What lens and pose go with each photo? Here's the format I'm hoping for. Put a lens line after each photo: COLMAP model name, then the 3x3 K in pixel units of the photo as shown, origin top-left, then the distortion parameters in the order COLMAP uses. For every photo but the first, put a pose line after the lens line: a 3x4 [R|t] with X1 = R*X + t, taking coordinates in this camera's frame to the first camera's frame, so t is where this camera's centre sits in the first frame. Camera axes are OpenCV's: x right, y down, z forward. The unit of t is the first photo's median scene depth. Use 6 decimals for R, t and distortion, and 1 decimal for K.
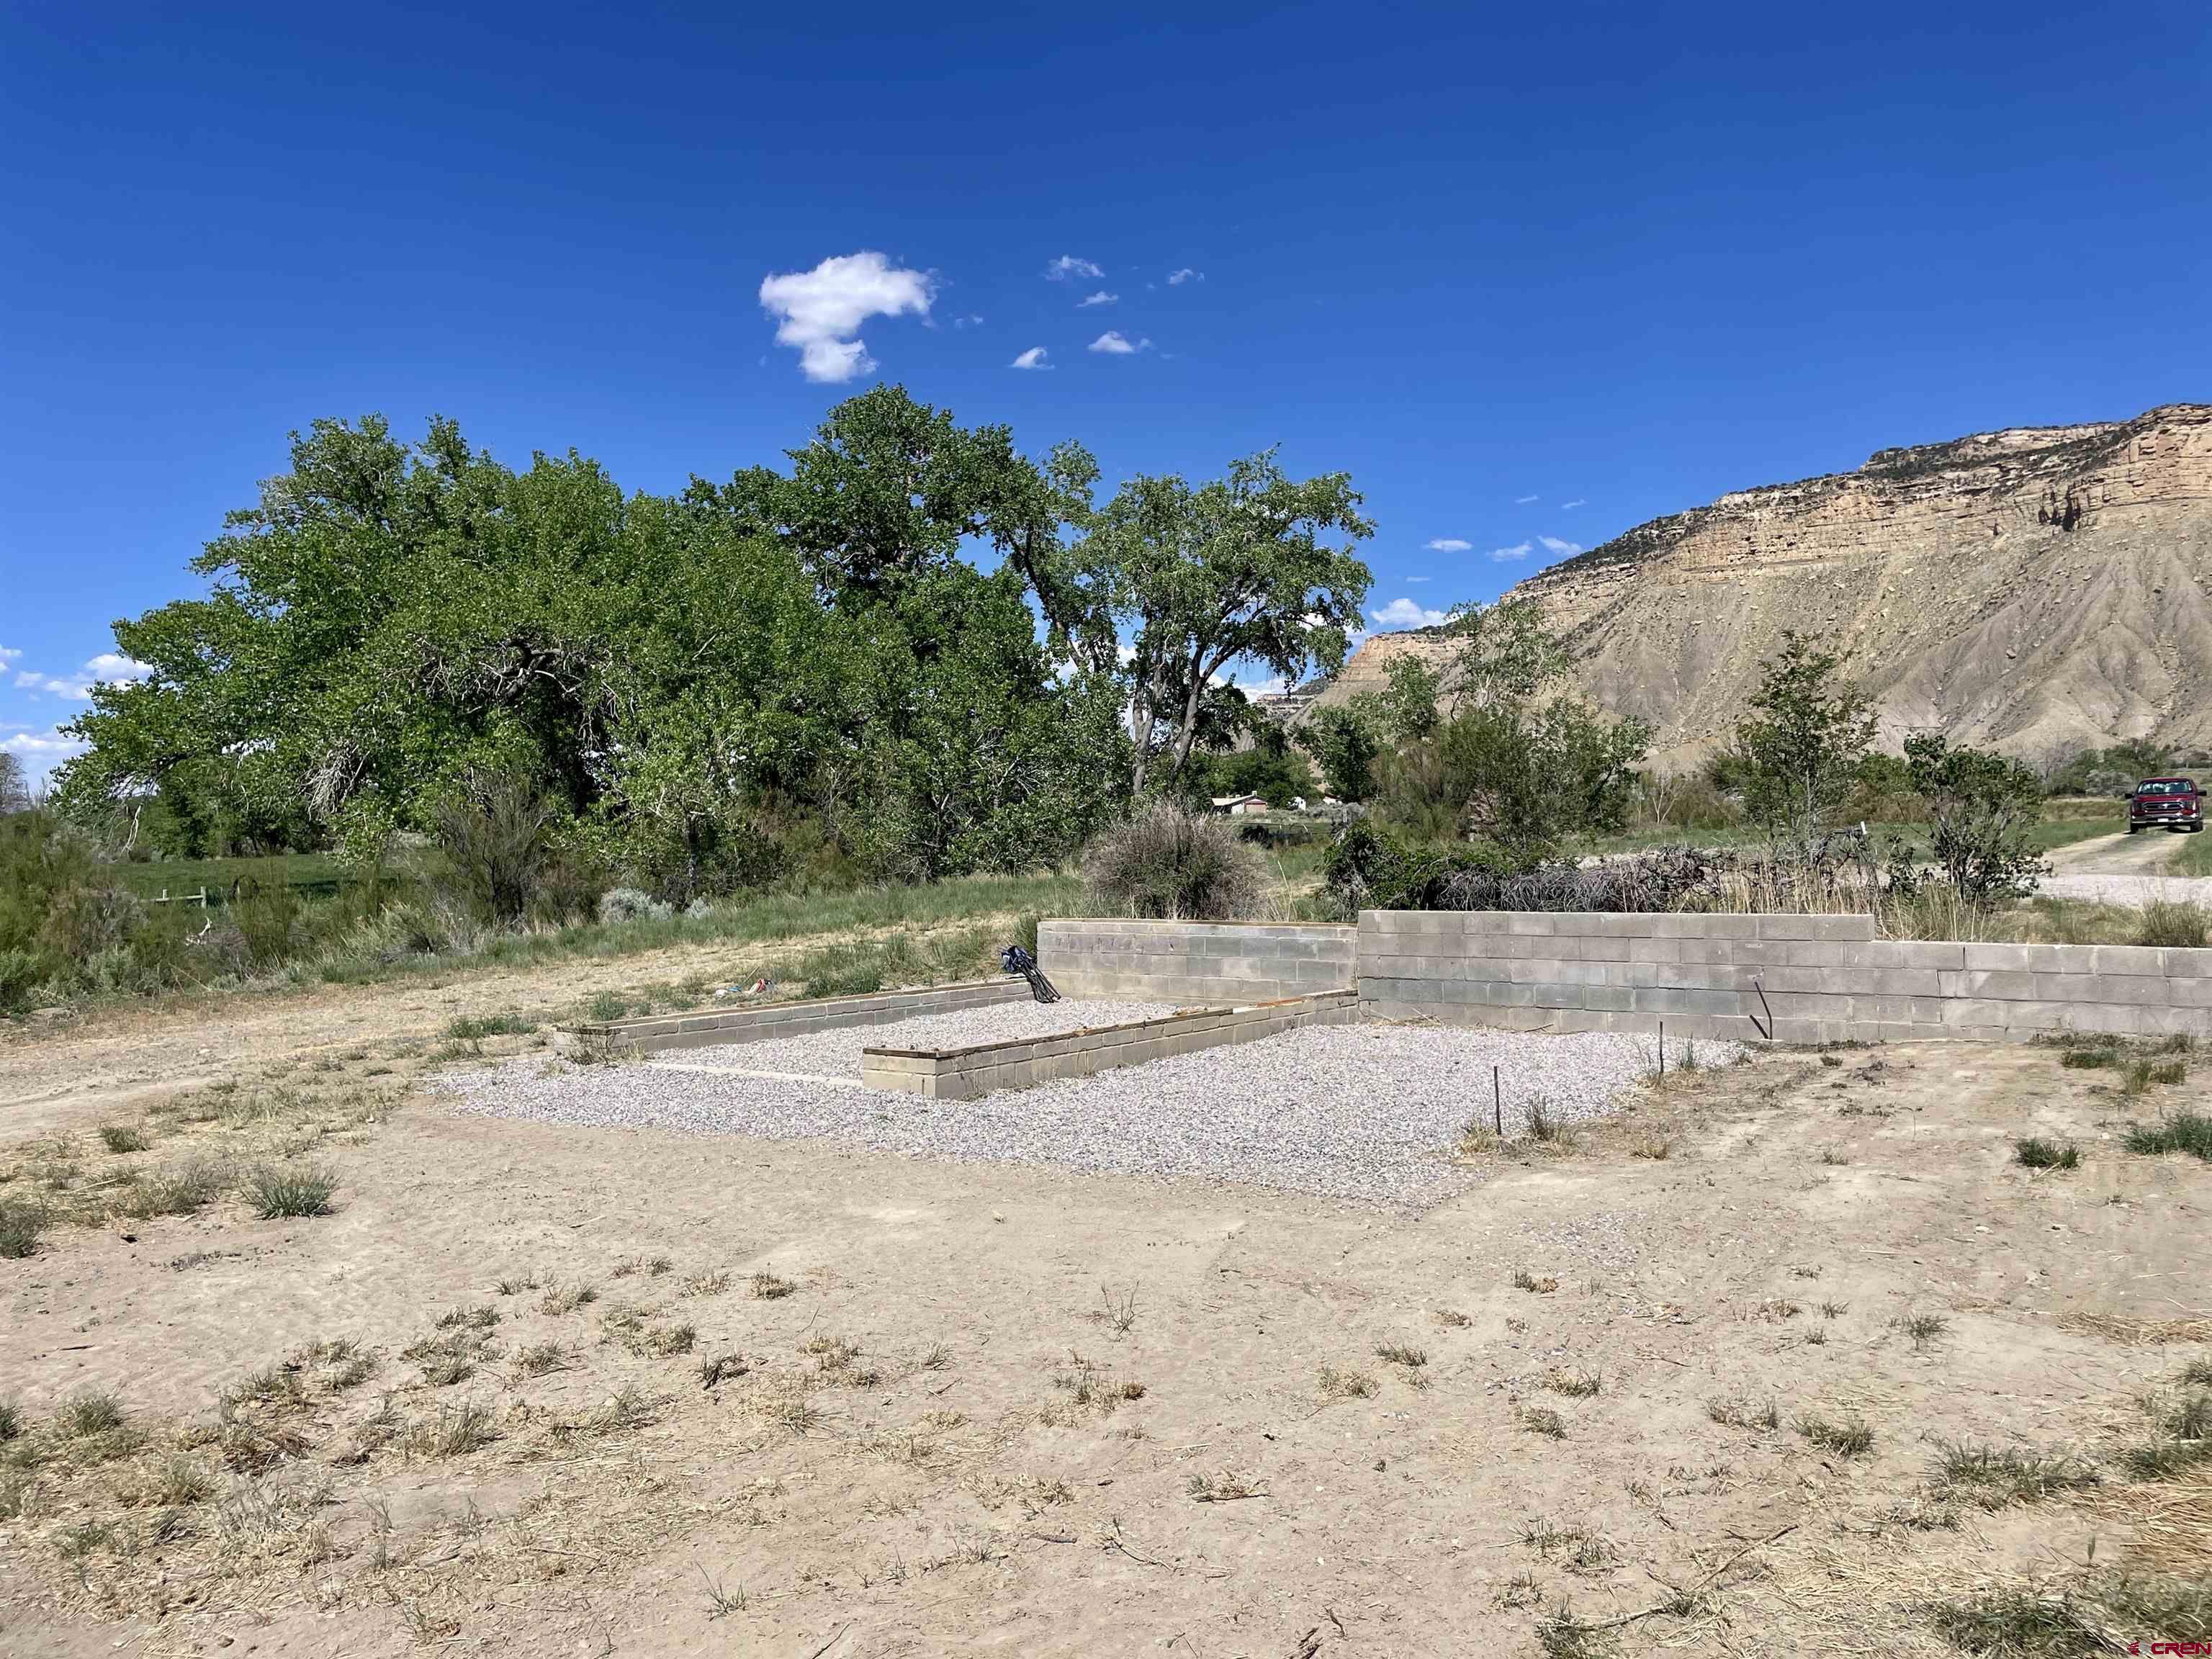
lens RADIAL K [[1666.3, 0, 1112.6], [0, 1666.3, 826.6], [0, 0, 1]] dist [0.083010, -0.110373]
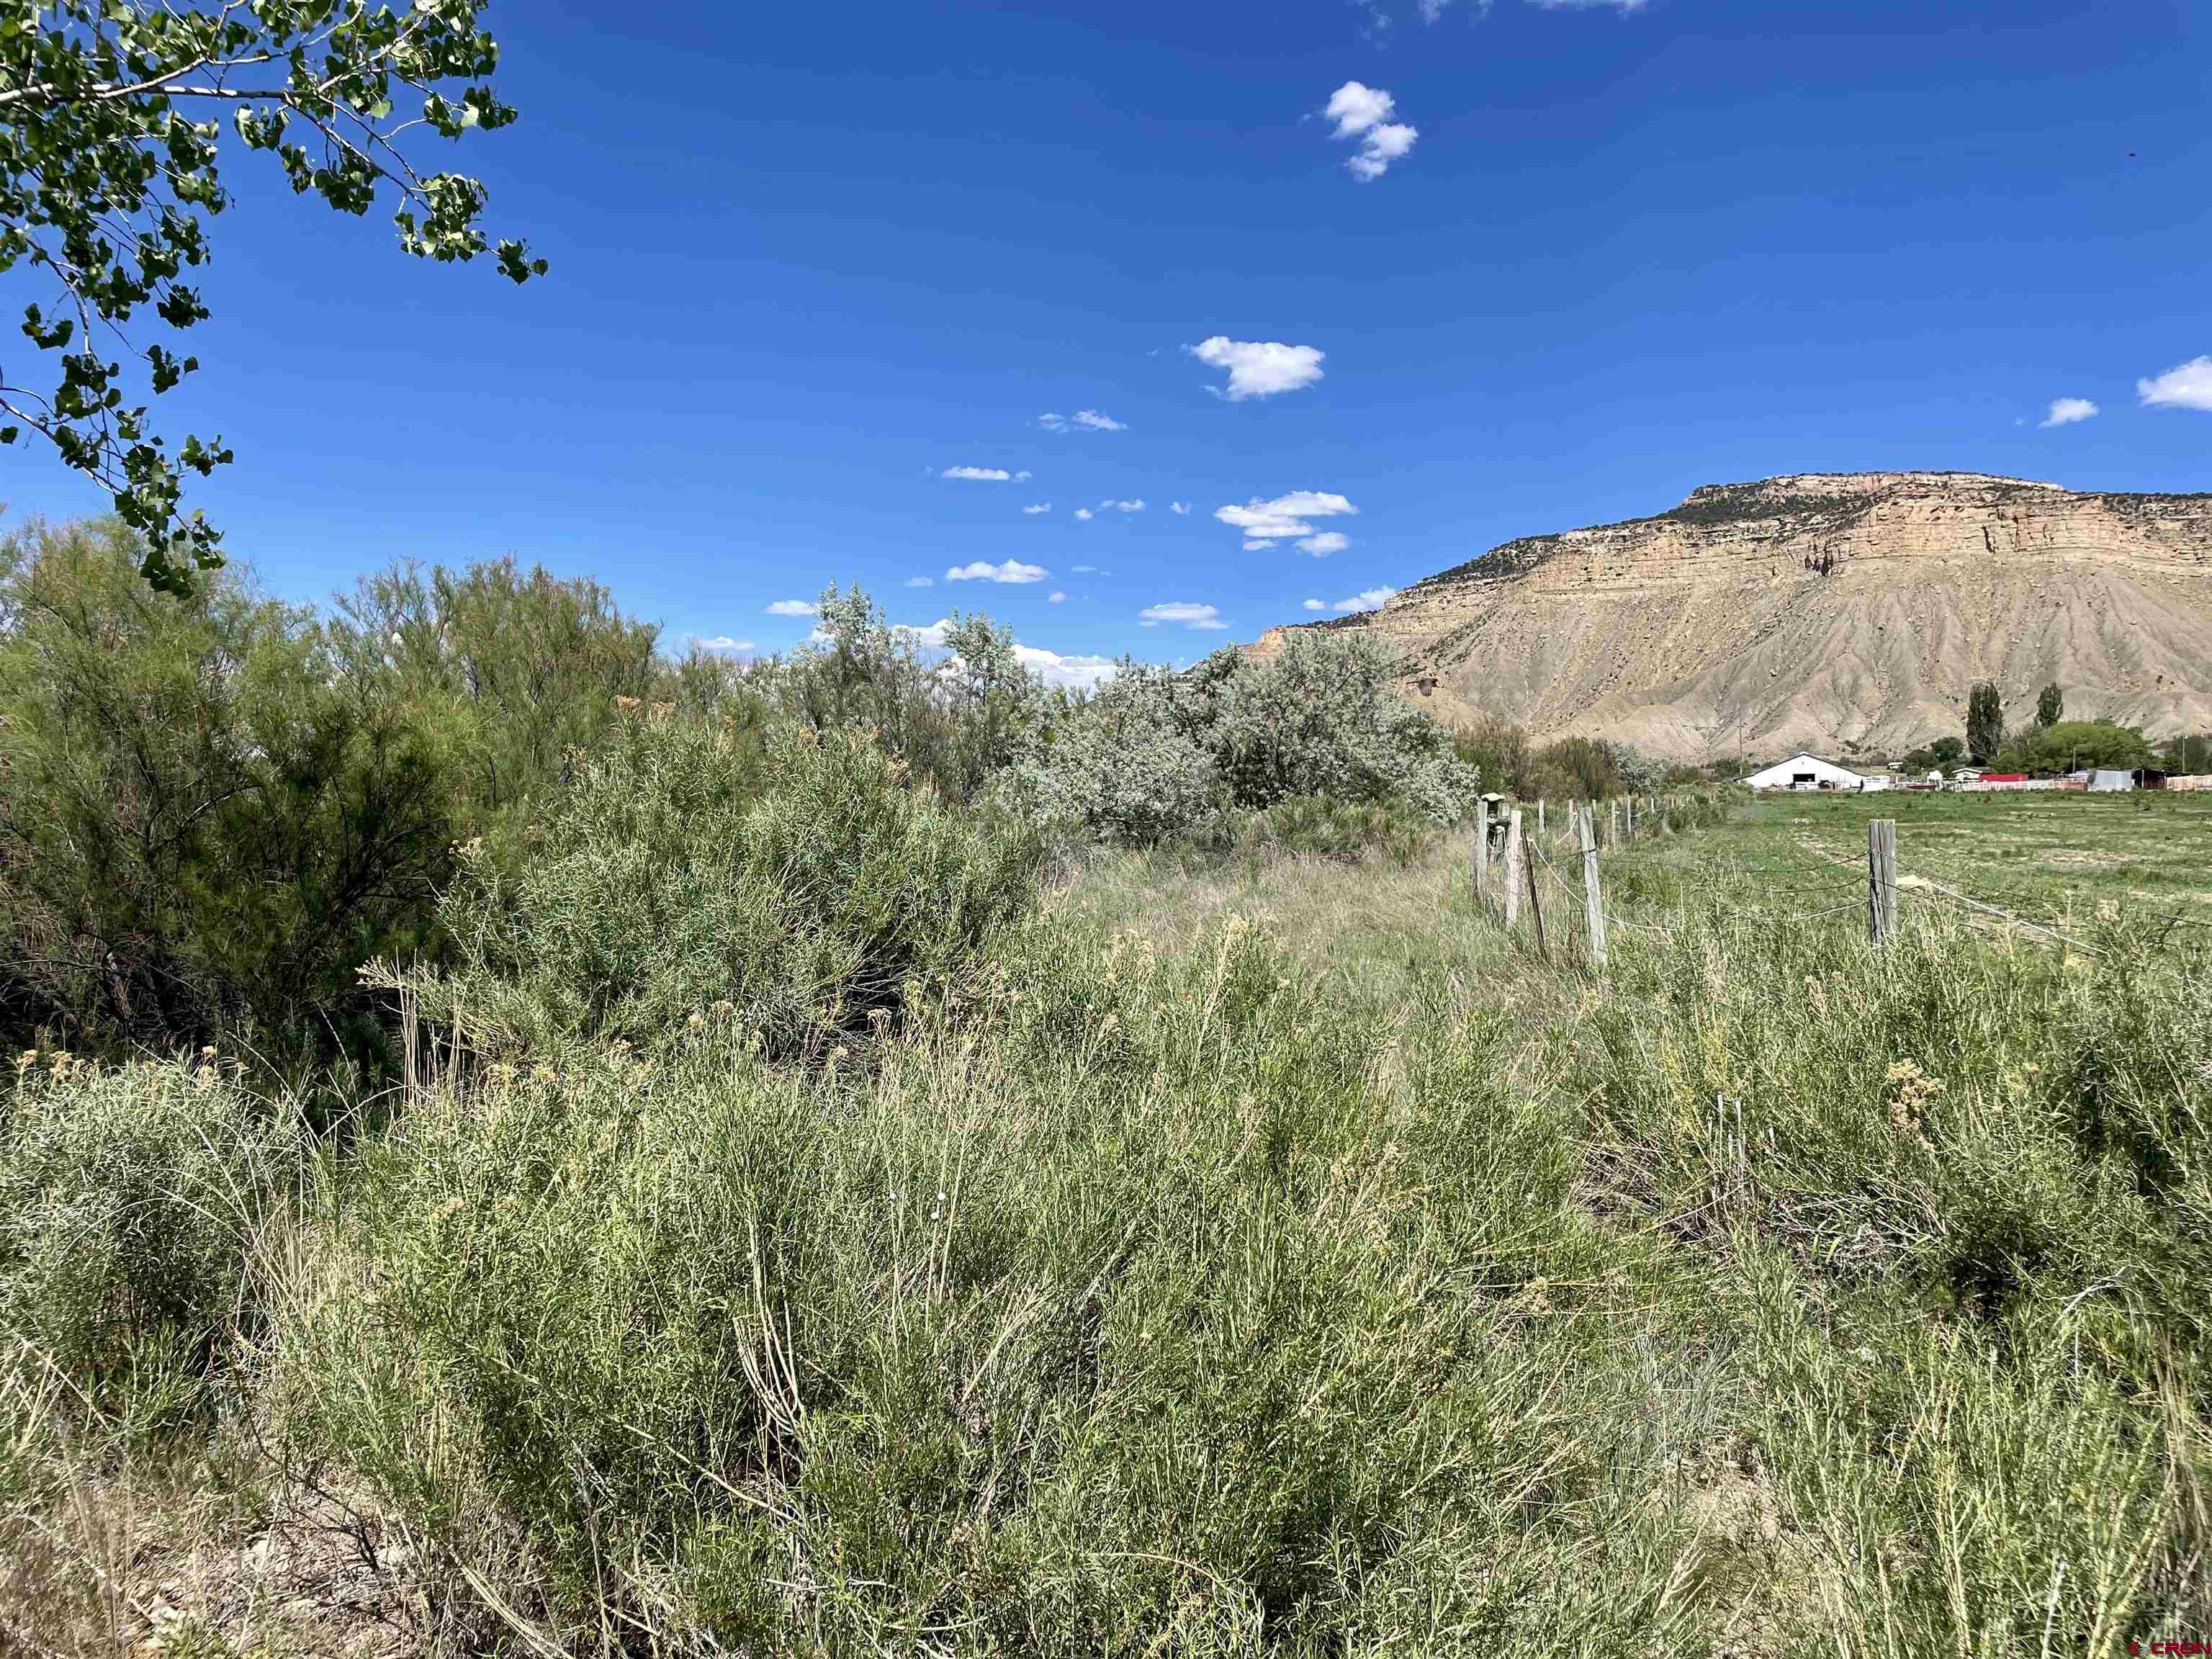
lens RADIAL K [[1555.1, 0, 1105.4], [0, 1555.1, 835.2], [0, 0, 1]] dist [0.024372, -0.052063]
pose [[0.998129, 0.017063, 0.058717, -0.044631], [-0.018643, 0.999476, 0.026458, 0.001414], [-0.058235, -0.027503, 0.997924, -0.145325]]
